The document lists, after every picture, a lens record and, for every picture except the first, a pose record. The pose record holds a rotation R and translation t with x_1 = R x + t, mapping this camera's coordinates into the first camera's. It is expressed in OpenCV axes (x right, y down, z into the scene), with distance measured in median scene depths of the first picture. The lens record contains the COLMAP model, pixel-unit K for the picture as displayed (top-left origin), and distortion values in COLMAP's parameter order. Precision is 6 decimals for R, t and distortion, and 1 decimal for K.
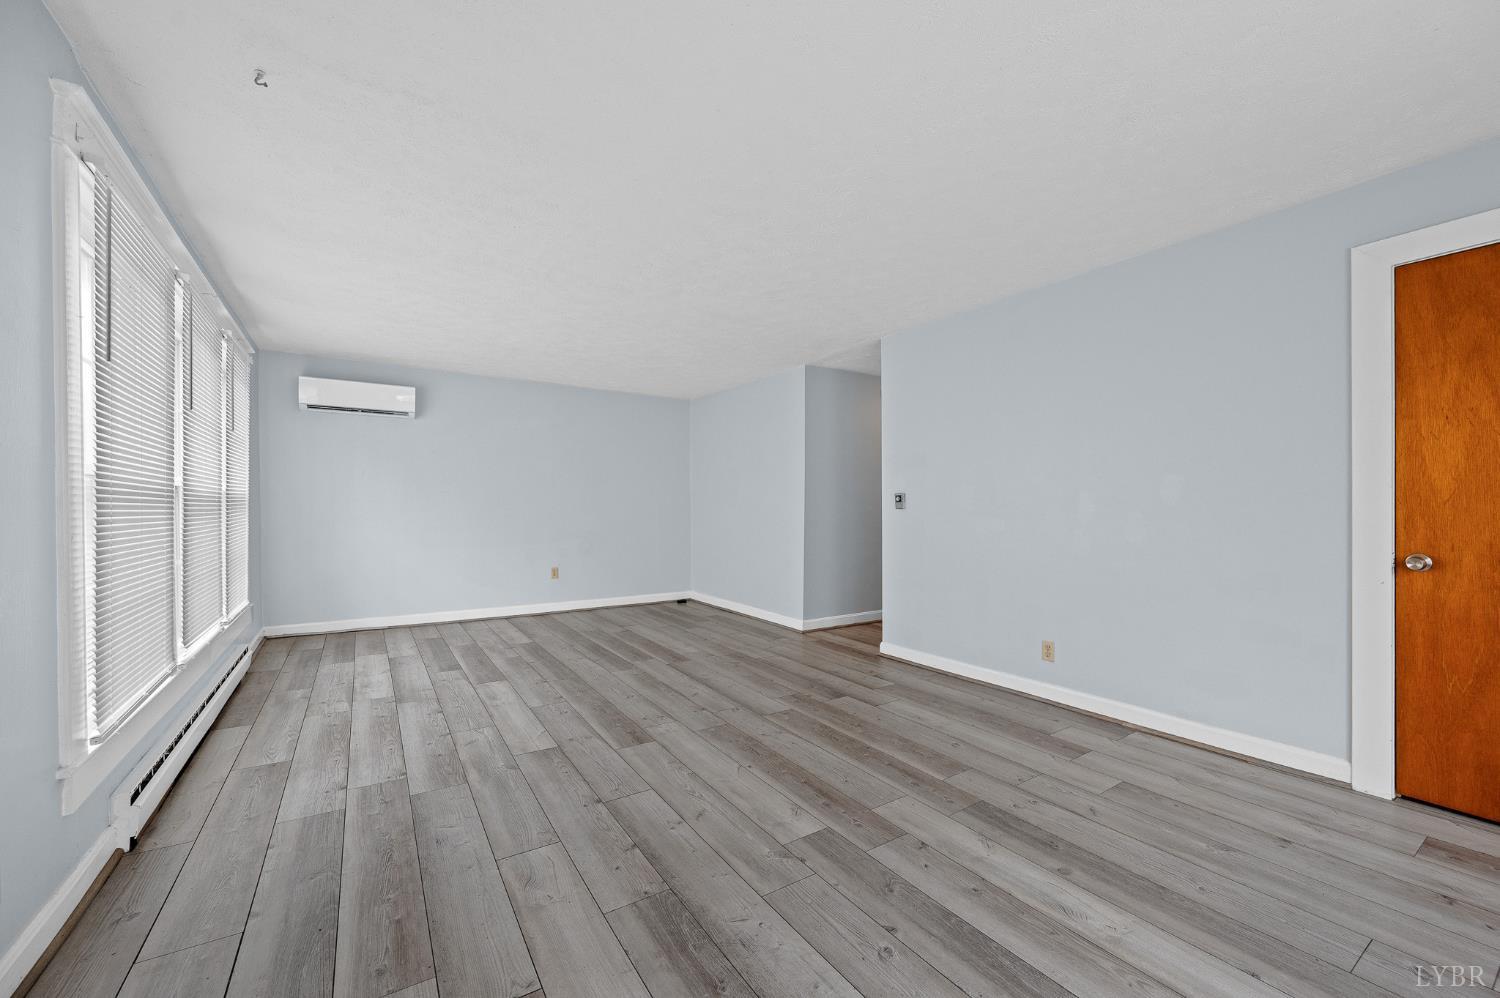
lens RADIAL K [[596.2, 0, 753.1], [0, 596.2, 502.1], [0, 0, 1]] dist [0.000324, -0.000208]
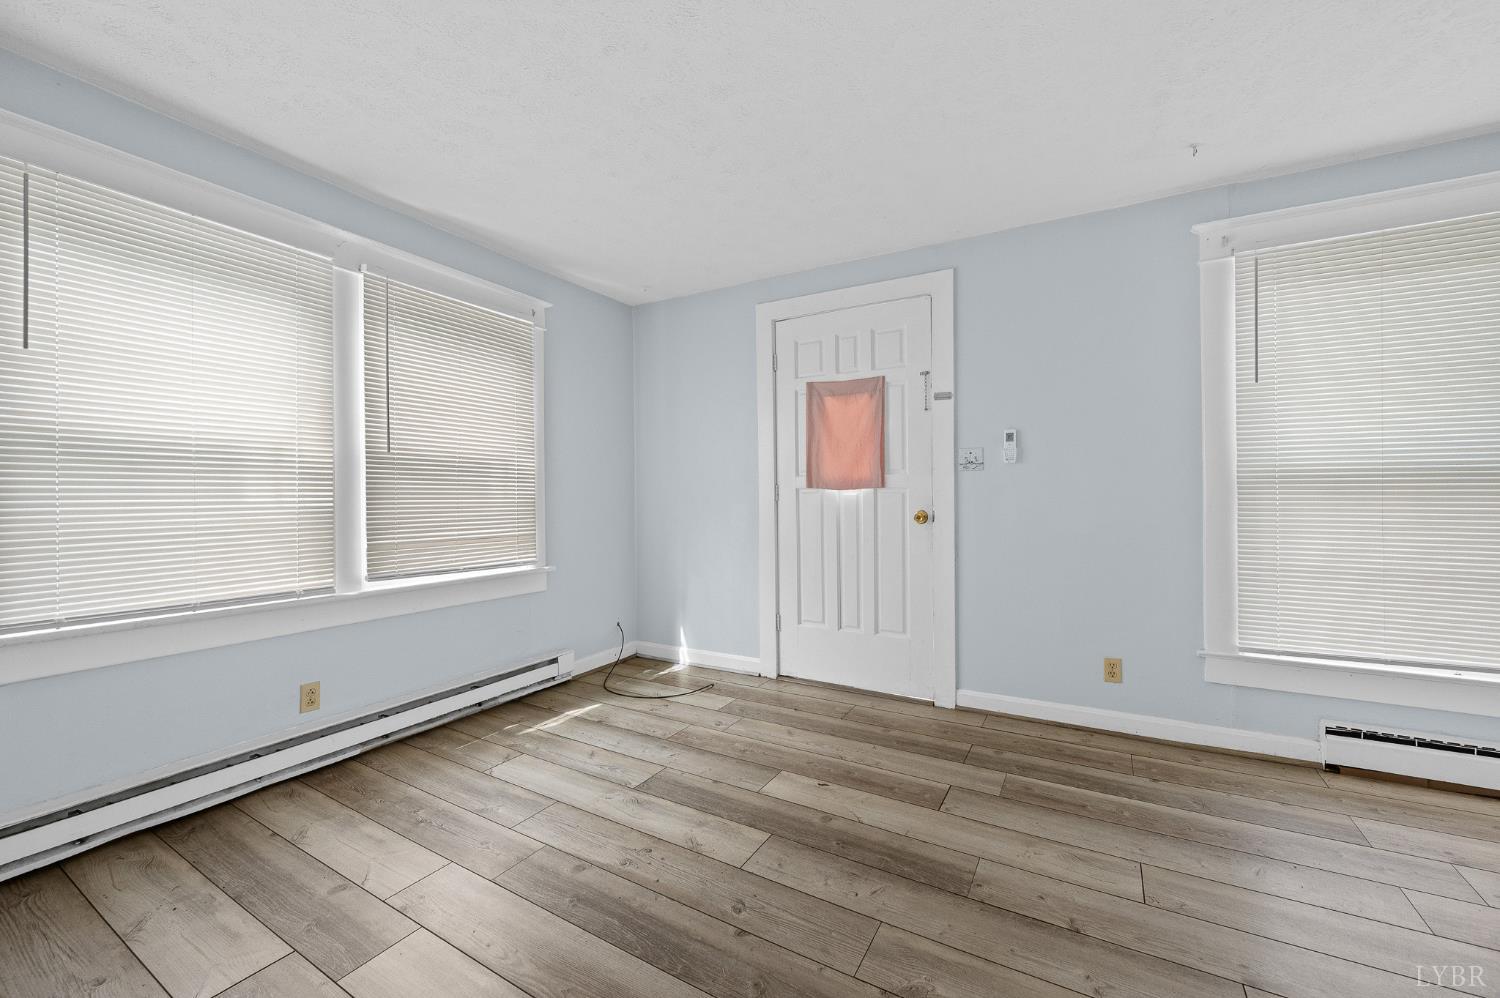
lens RADIAL K [[596.2, 0, 748.4], [0, 596.2, 493.6], [0, 0, 1]] dist [0.000324, -0.000208]
pose [[-0.898014, 0.008201, -0.439891, 0.326610], [0.010996, 0.999932, -0.003804, 0.007918], [0.439830, -0.008253, -0.898043, 0.960830]]
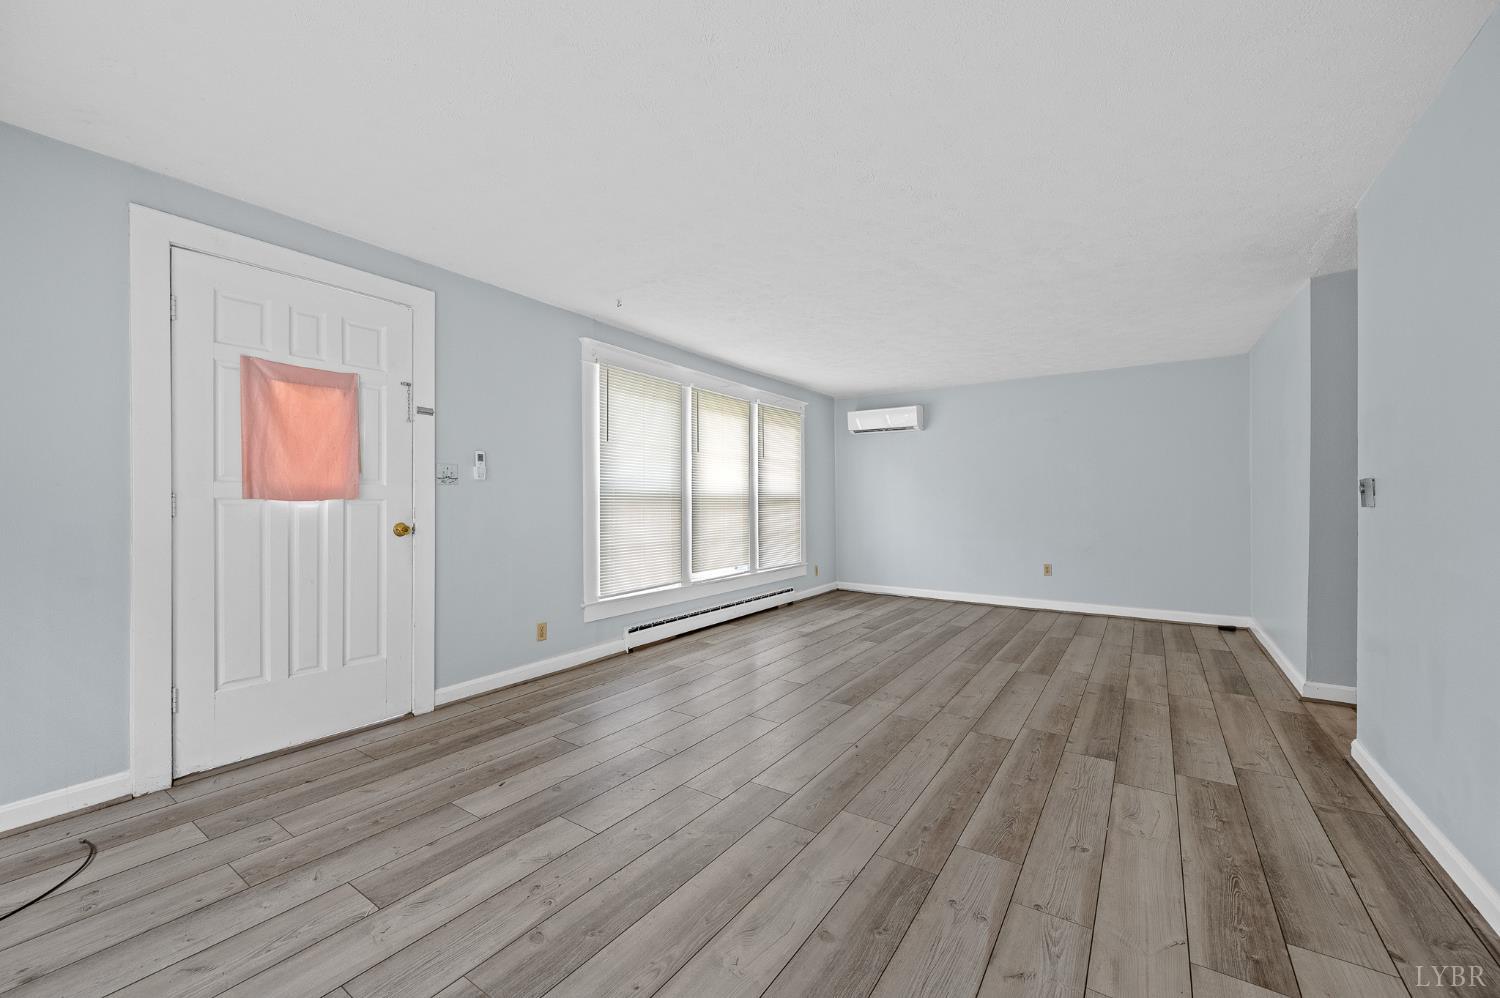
lens RADIAL K [[596.2, 0, 749.2], [0, 596.2, 502.8], [0, 0, 1]] dist [0.000324, -0.000208]
pose [[0.377402, 0.003427, -0.926043, 0.751231], [0.005930, 0.999964, 0.006117, 0.000010], [0.926031, -0.007800, 0.377368, 0.349006]]
